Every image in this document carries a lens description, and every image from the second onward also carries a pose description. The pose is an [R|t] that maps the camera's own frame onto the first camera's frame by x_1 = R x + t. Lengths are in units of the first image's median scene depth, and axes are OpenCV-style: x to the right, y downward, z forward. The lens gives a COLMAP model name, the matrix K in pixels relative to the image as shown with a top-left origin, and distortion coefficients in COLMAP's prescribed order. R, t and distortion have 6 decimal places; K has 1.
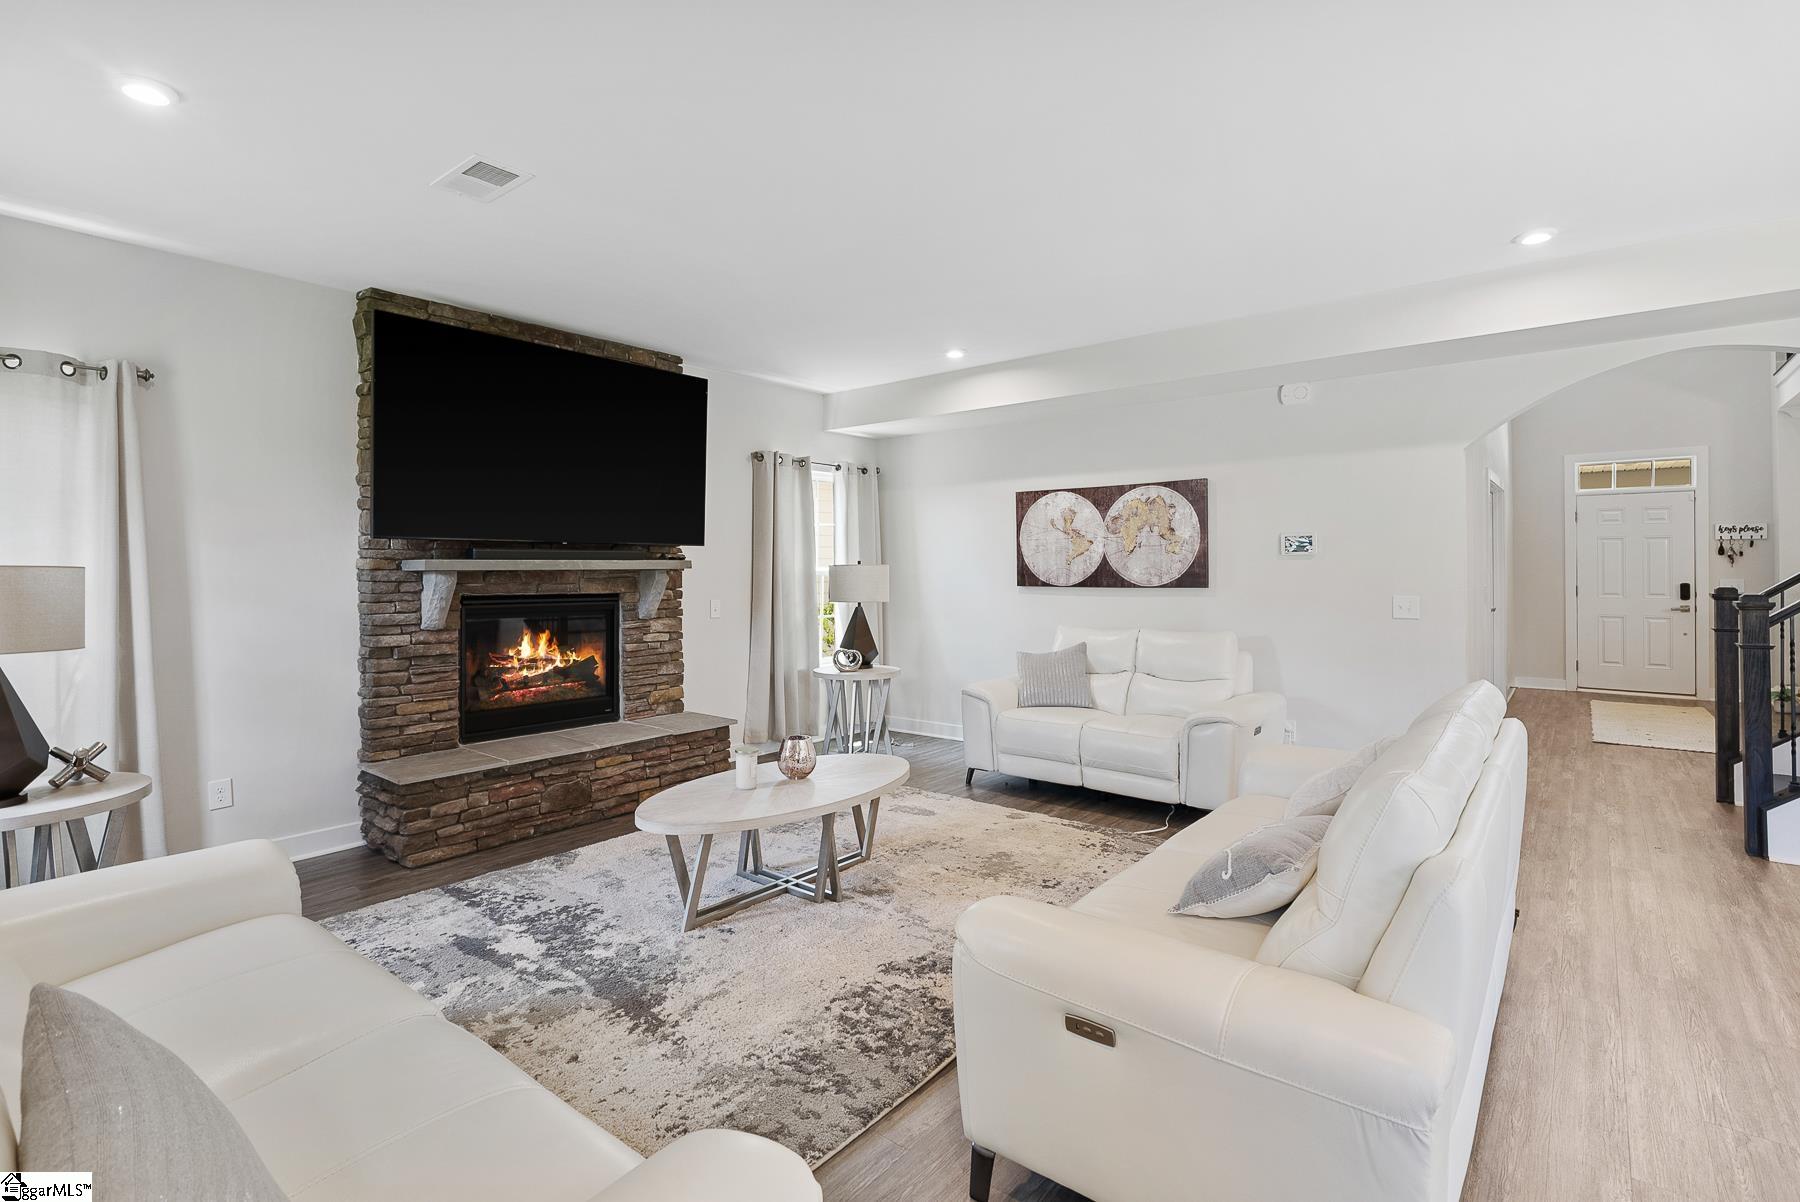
lens RADIAL K [[825.9, 0, 929.9], [0, 825.9, 560.2], [0, 0, 1]] dist [-0.011144, 0.003202]
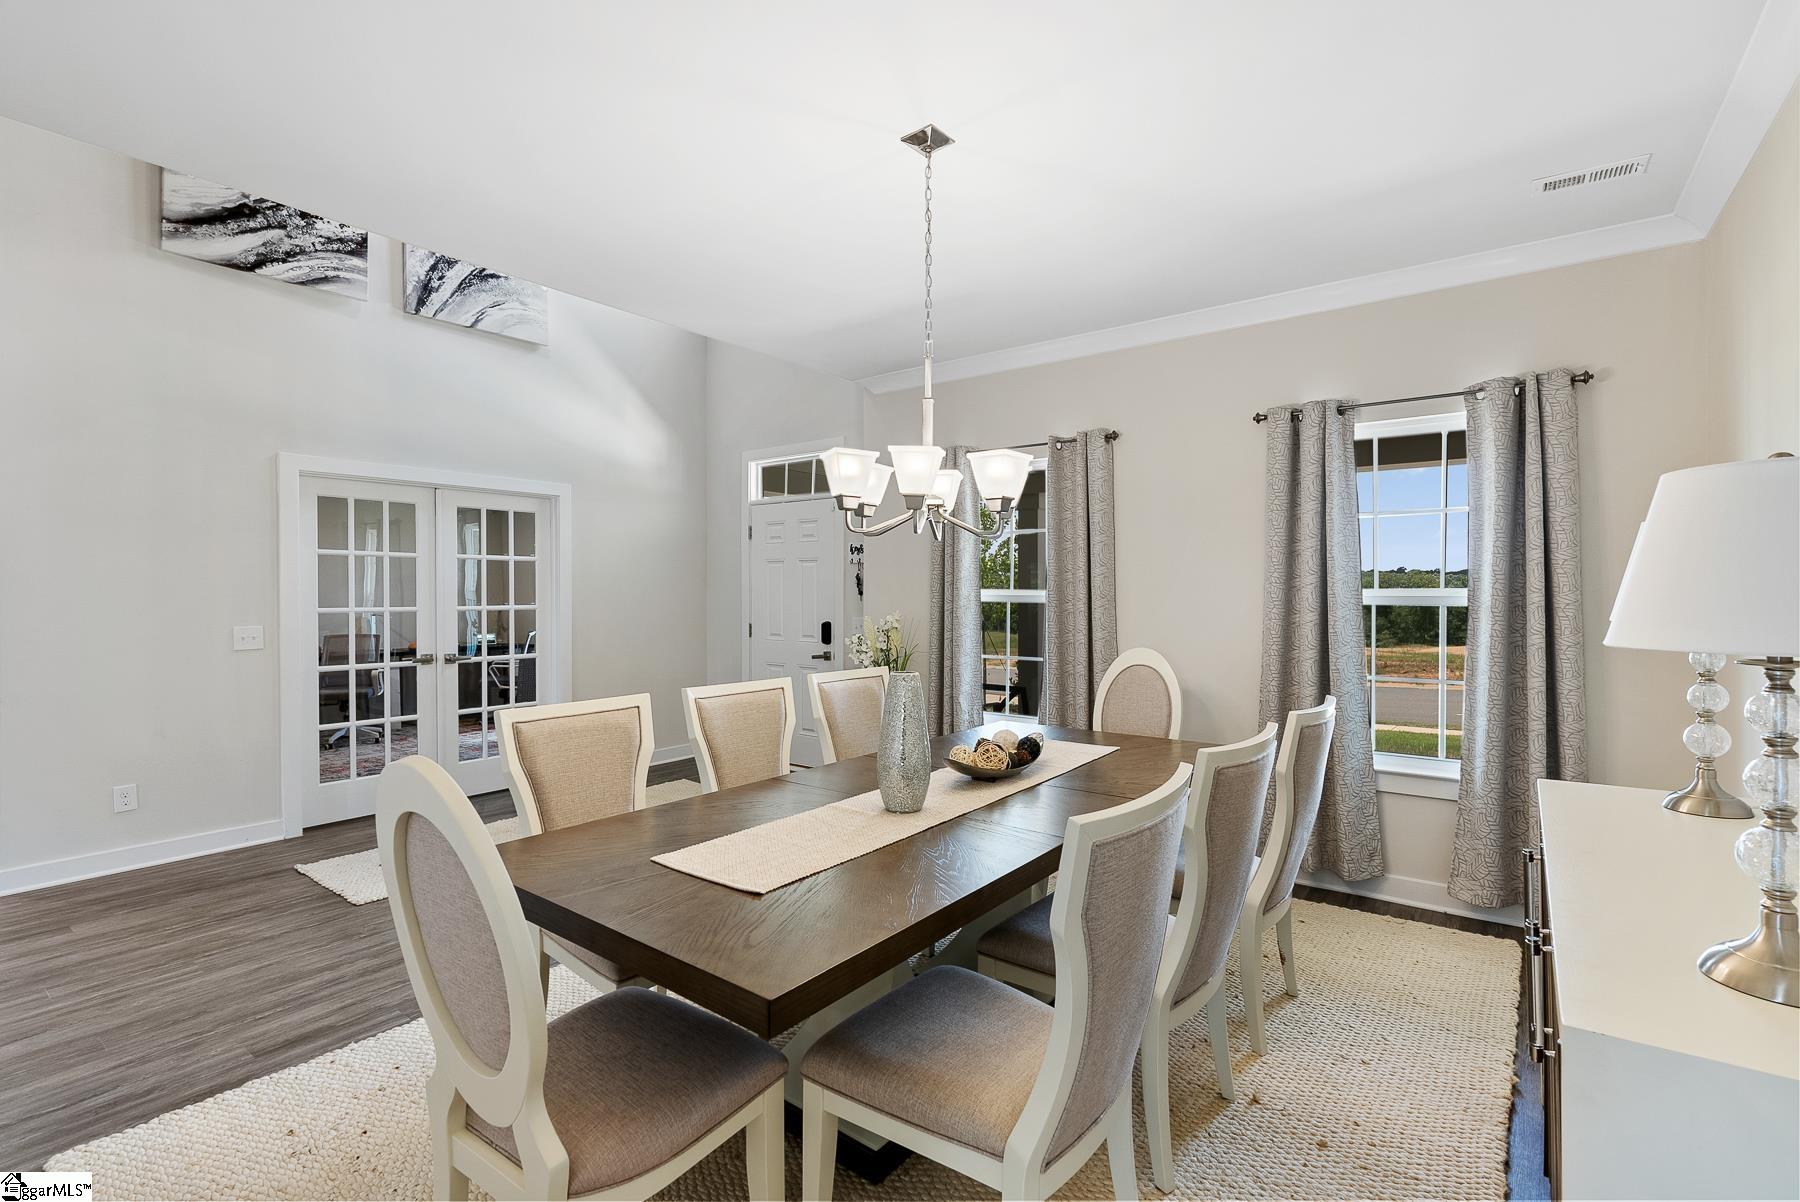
lens RADIAL K [[825.9, 0, 940.9], [0, 825.9, 587.1], [0, 0, 1]] dist [-0.011144, 0.003202]
pose [[0.999779, 0.003641, 0.020709, 1.031716], [-0.003610, 0.999992, -0.001560, -0.002664], [-0.020714, 0.001485, 0.999784, 0.251239]]
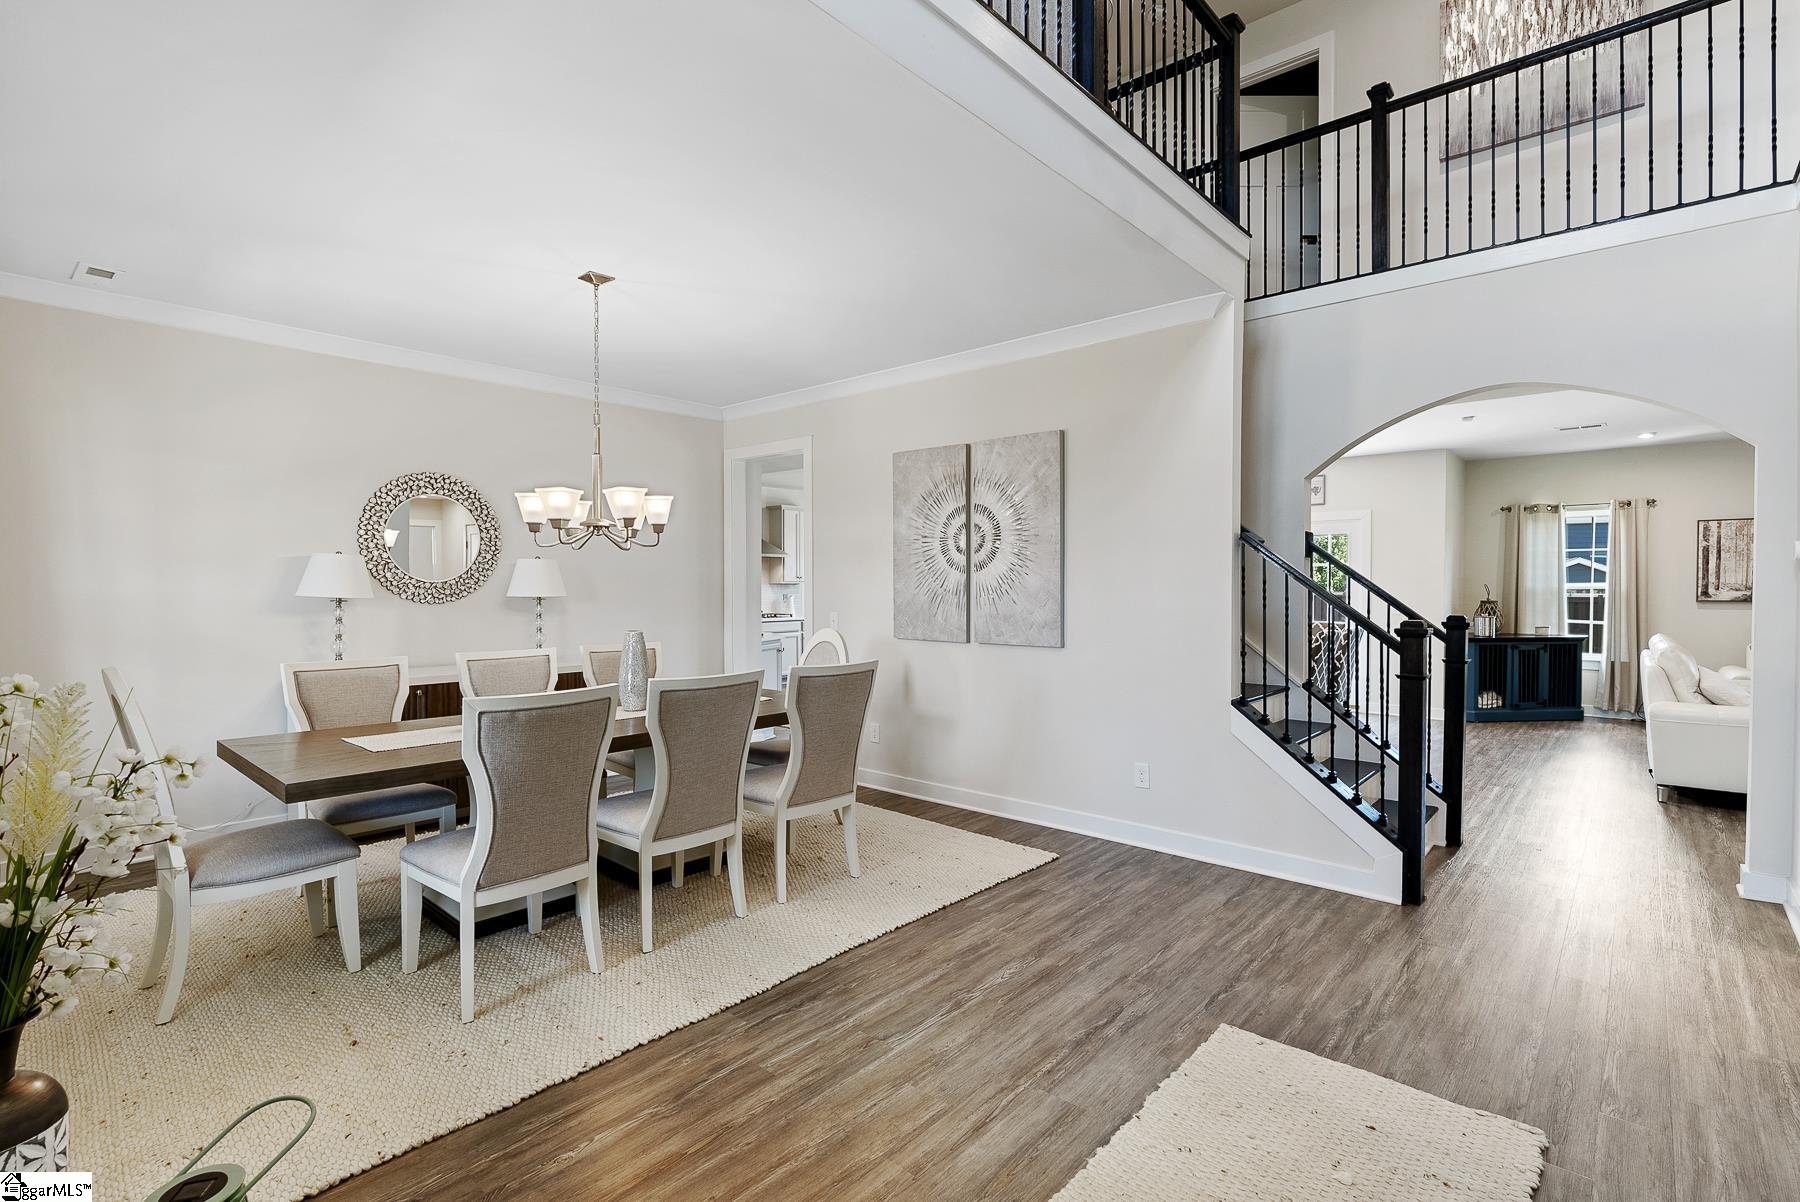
lens RADIAL K [[825.9, 0, 955.5], [0, 825.9, 596.1], [0, 0, 1]] dist [-0.011144, 0.003202]
pose [[-0.999579, 0.000718, 0.029018, 0.814618], [0.000900, 0.999980, 0.006283, 0.002027], [-0.029013, 0.006307, -0.999559, 1.043607]]
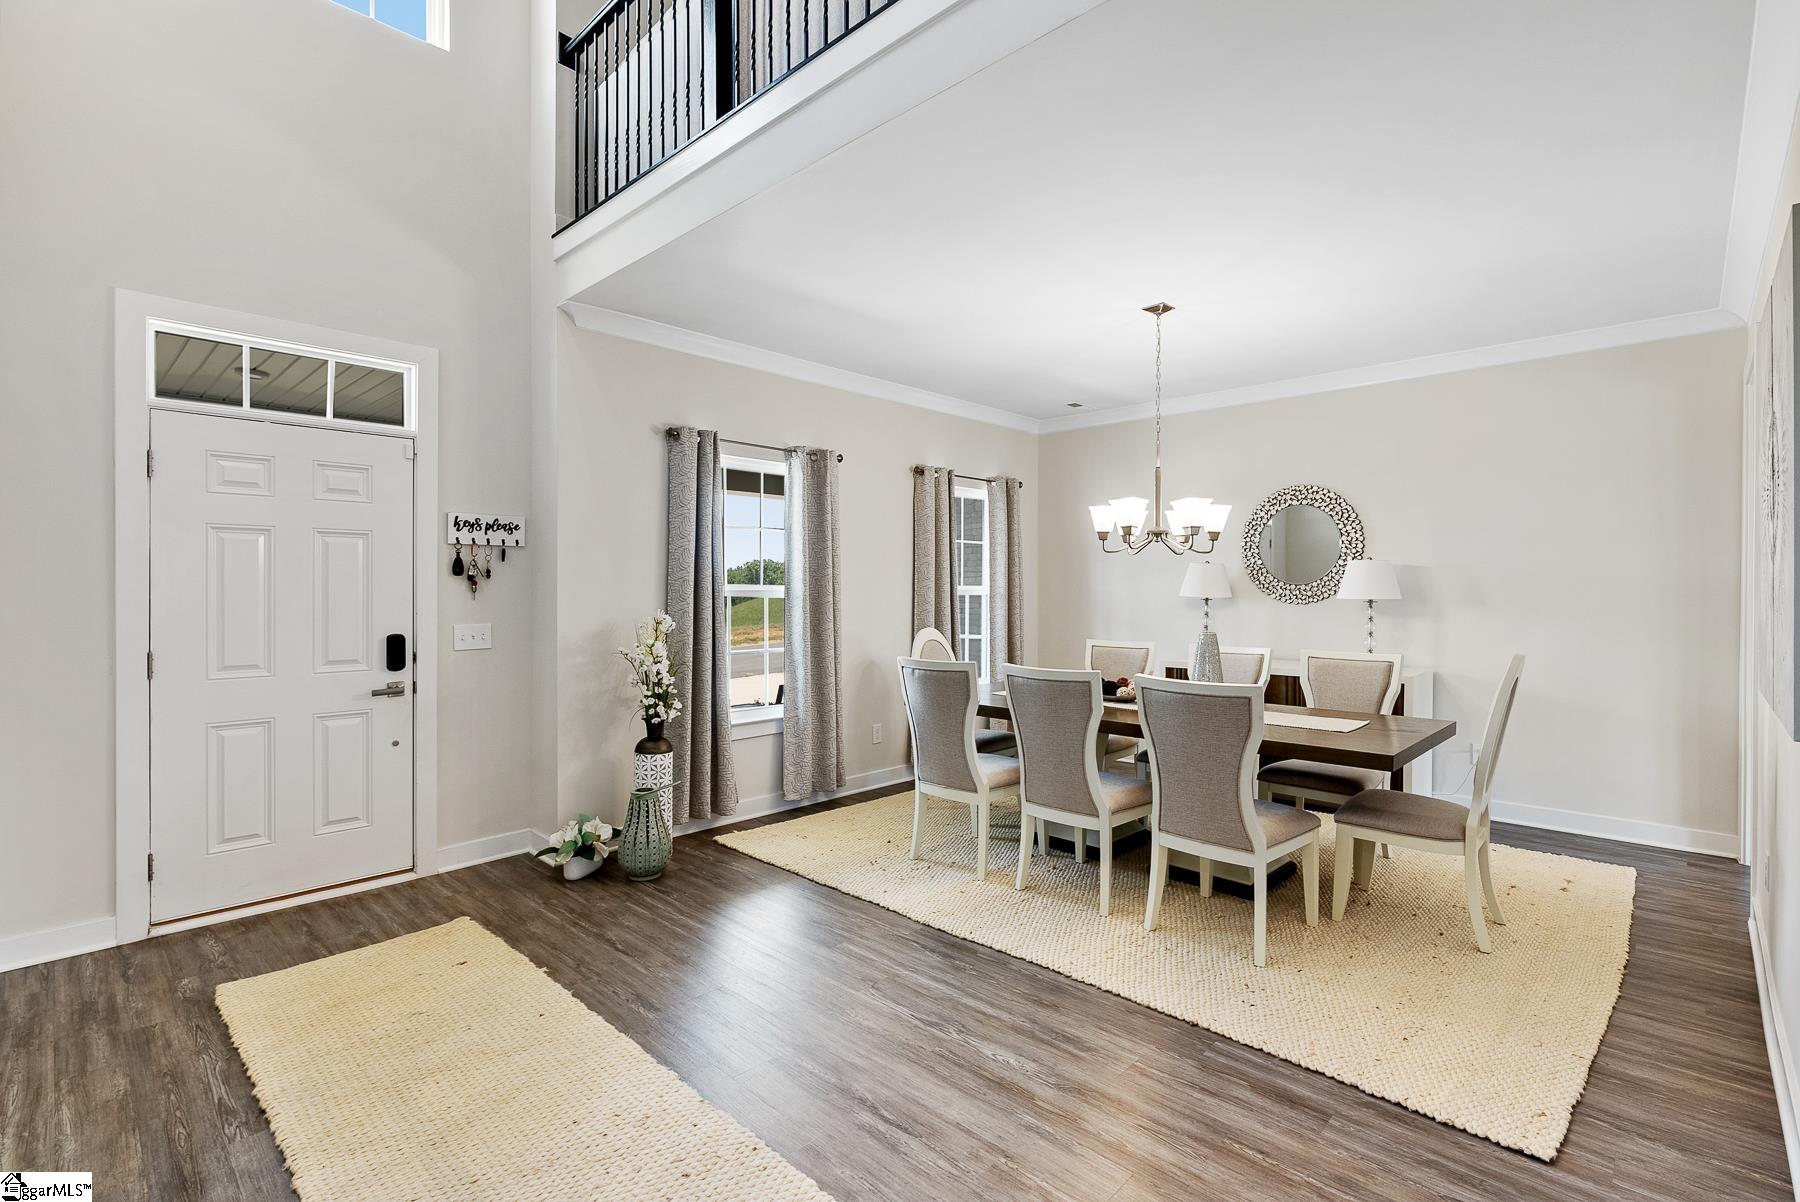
lens RADIAL K [[825.9, 0, 899.5], [0, 825.9, 587.4], [0, 0, 1]] dist [-0.011144, 0.003202]
pose [[0.099851, 0.000946, 0.995002, 0.493425], [-0.005837, 0.999983, -0.000365, -0.000448], [-0.994985, -0.005771, 0.099855, 0.682294]]
